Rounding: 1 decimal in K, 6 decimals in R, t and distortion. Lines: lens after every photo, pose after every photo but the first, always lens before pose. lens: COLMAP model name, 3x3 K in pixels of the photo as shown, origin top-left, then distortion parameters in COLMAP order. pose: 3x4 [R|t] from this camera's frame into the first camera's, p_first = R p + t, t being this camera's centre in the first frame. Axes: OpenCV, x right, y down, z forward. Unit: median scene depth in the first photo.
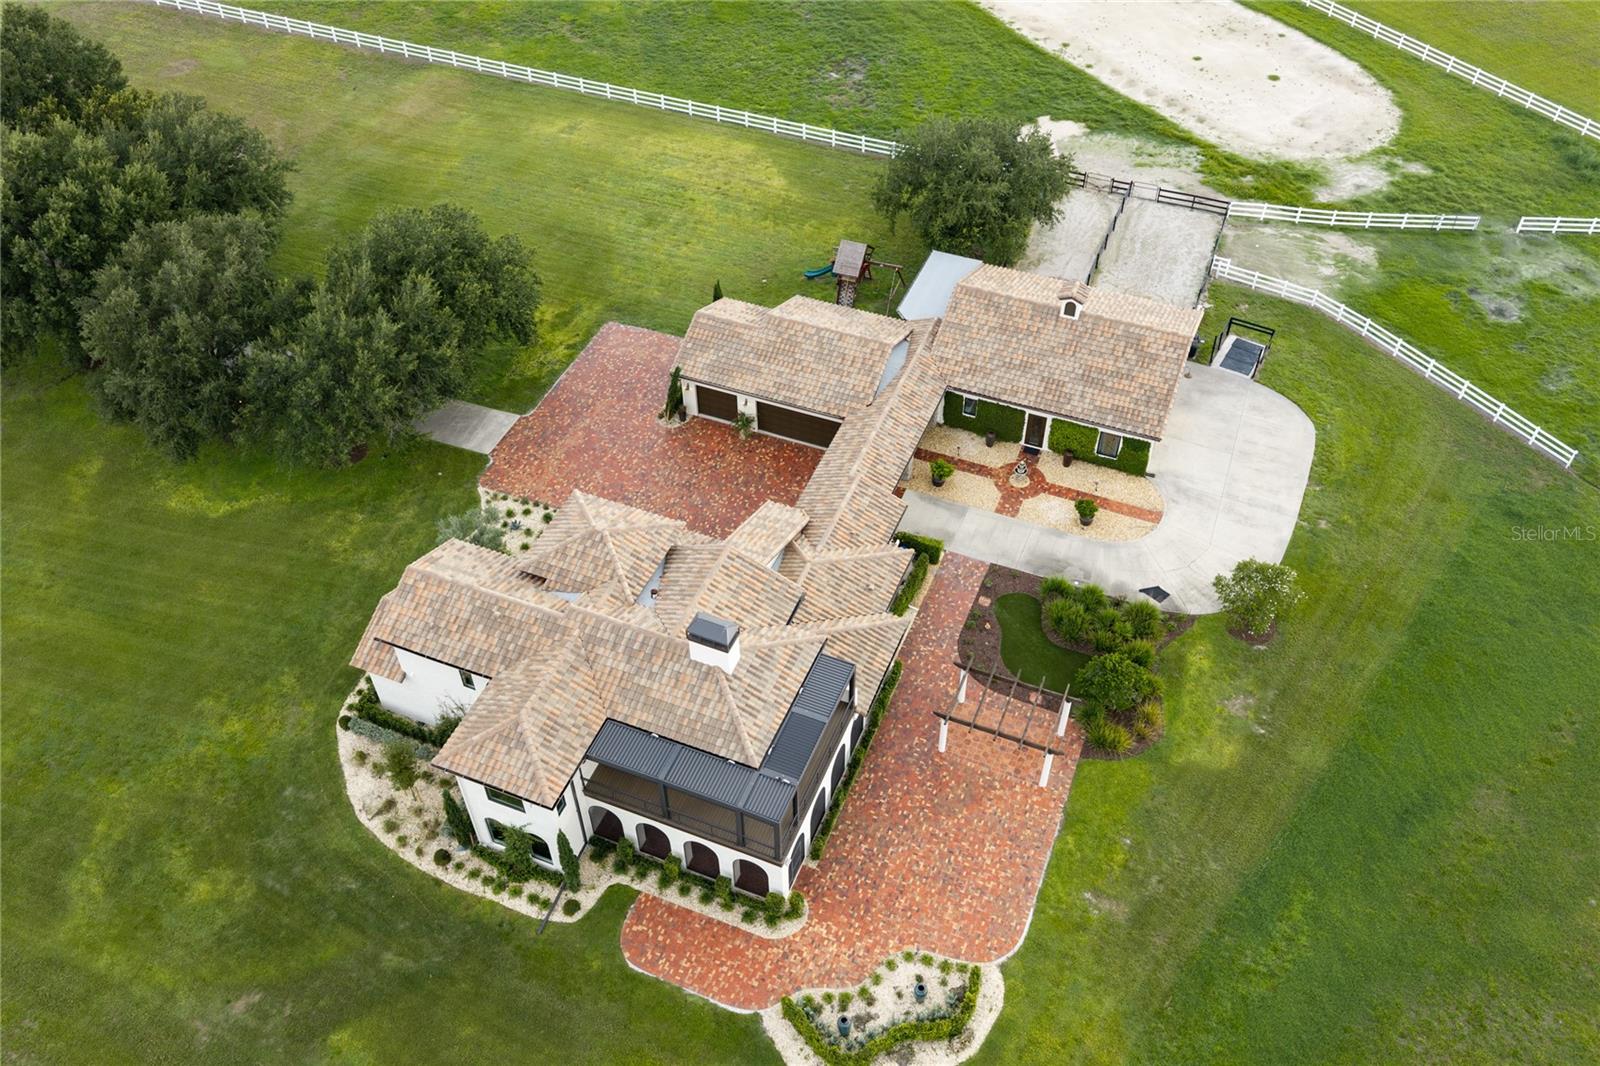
lens RADIAL K [[1328.8, 0, 800.0], [0, 1328.8, 533.0], [0, 0, 1]] dist [0.018017, -0.033678]
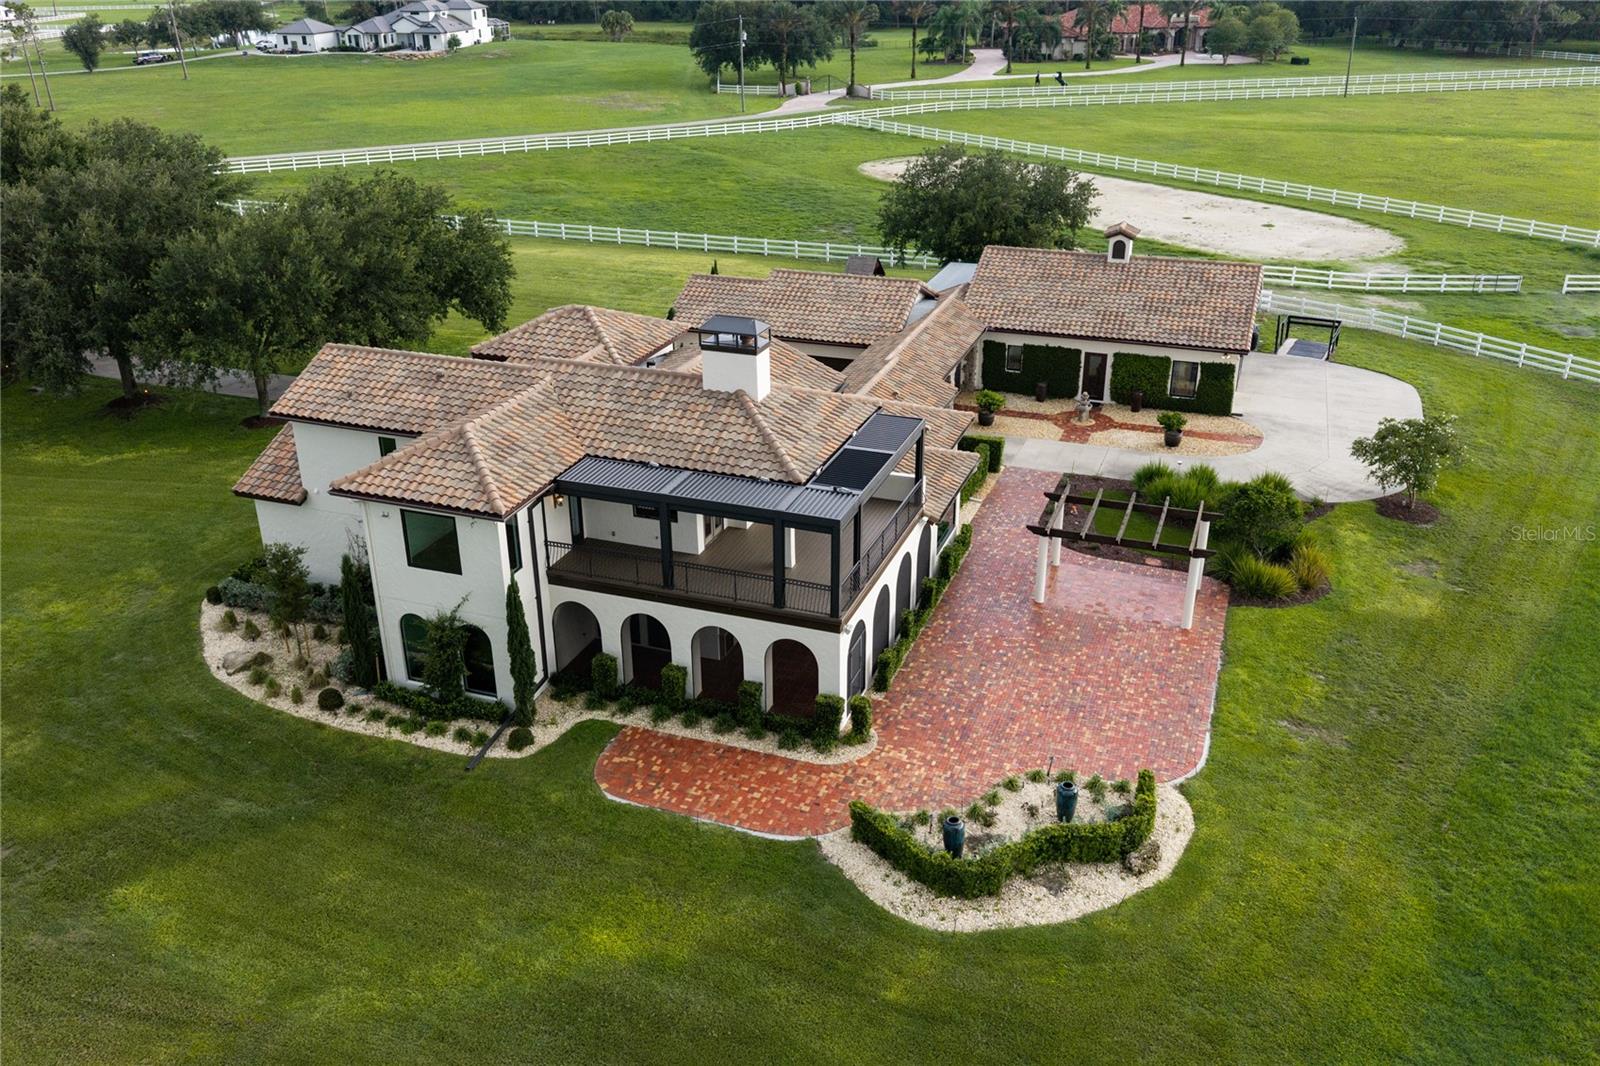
lens RADIAL K [[1328.8, 0, 800.0], [0, 1328.8, 533.0], [0, 0, 1]] dist [0.018017, -0.033678]
pose [[0.999287, -0.011062, 0.036090, -0.042775], [0.023708, 0.927917, -0.372032, 0.335622], [-0.029373, 0.372622, 0.927518, 0.264830]]
